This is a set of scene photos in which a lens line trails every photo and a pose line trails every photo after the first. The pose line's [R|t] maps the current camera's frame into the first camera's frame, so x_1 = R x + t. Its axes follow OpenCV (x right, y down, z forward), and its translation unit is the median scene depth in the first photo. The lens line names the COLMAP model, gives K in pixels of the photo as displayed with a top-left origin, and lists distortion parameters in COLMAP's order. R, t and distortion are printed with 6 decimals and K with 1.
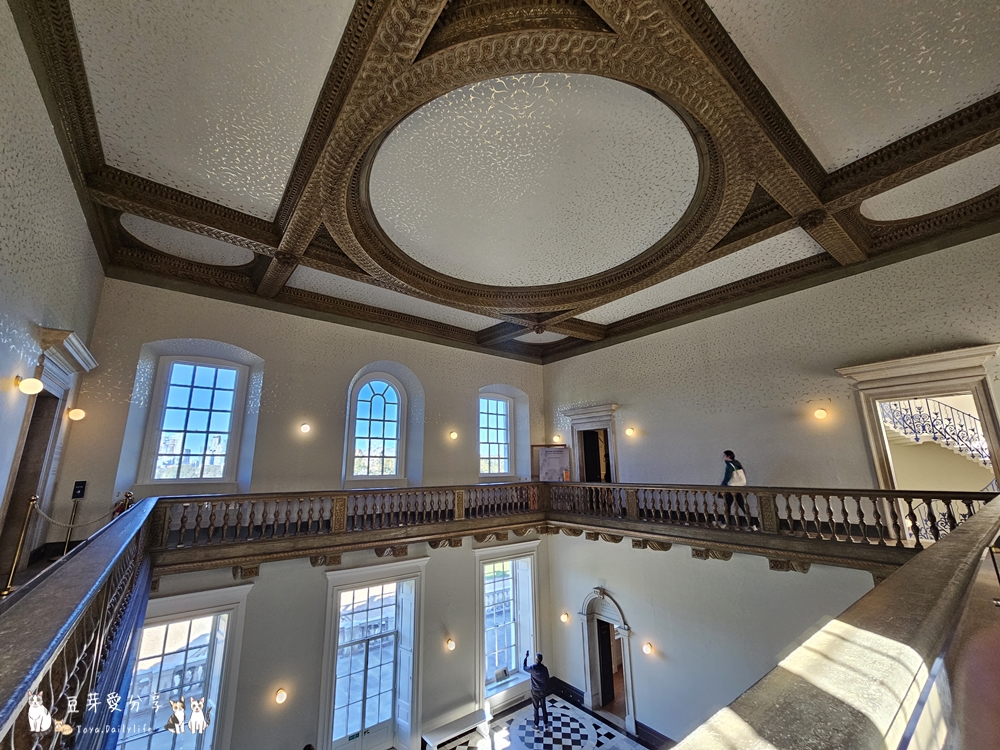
lens RADIAL K [[407.9, 0, 502.0], [0, 407.9, 373.8], [0, 0, 1]] dist [-0.003549, 0.000640]
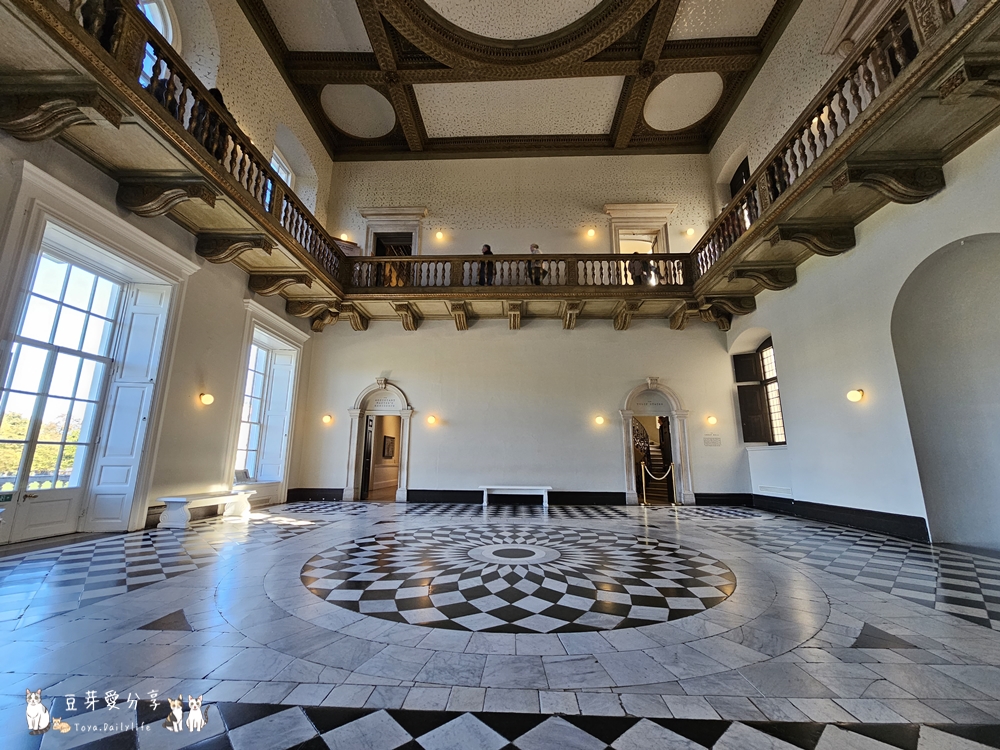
lens RADIAL K [[407.9, 0, 500.8], [0, 407.9, 368.8], [0, 0, 1]] dist [-0.003549, 0.000640]
pose [[0.652999, 0.179990, 0.735661, -0.435236], [-0.188973, 0.979348, -0.071873, 0.778892], [-0.733404, -0.092087, 0.673526, 0.220541]]
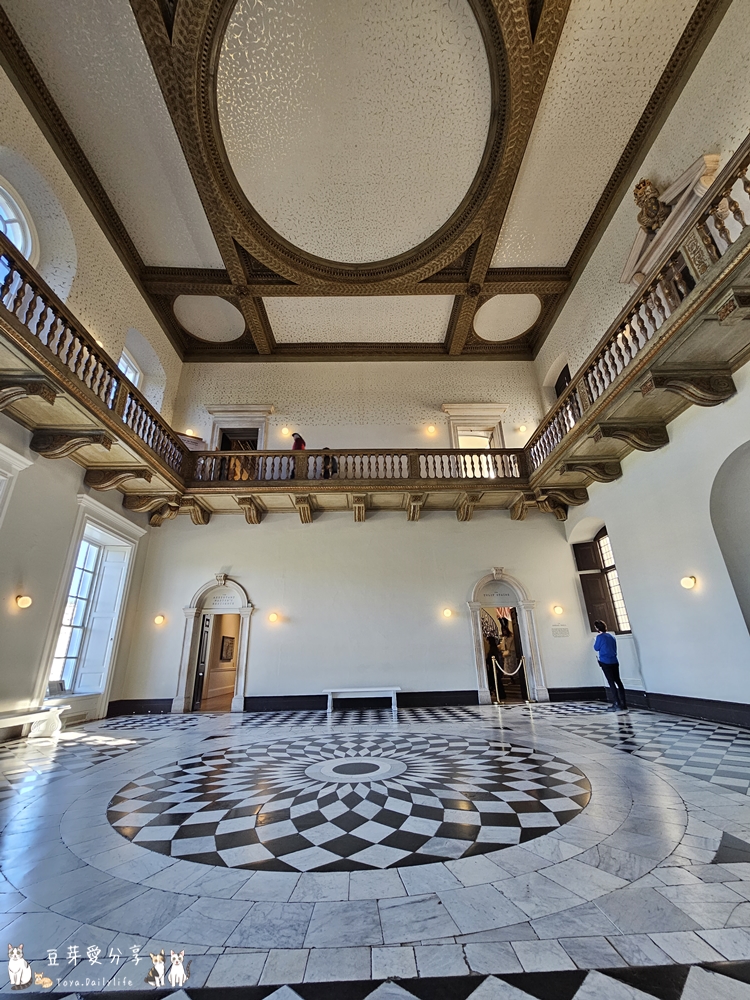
lens RADIAL K [[407.9, 0, 377.6], [0, 407.9, 492.3], [0, 0, 1]] dist [-0.003549, 0.000640]
pose [[0.605288, 0.294521, 0.739516, -0.427572], [-0.166389, 0.955323, -0.244280, 0.771759], [-0.778422, 0.024812, 0.627250, 0.209710]]
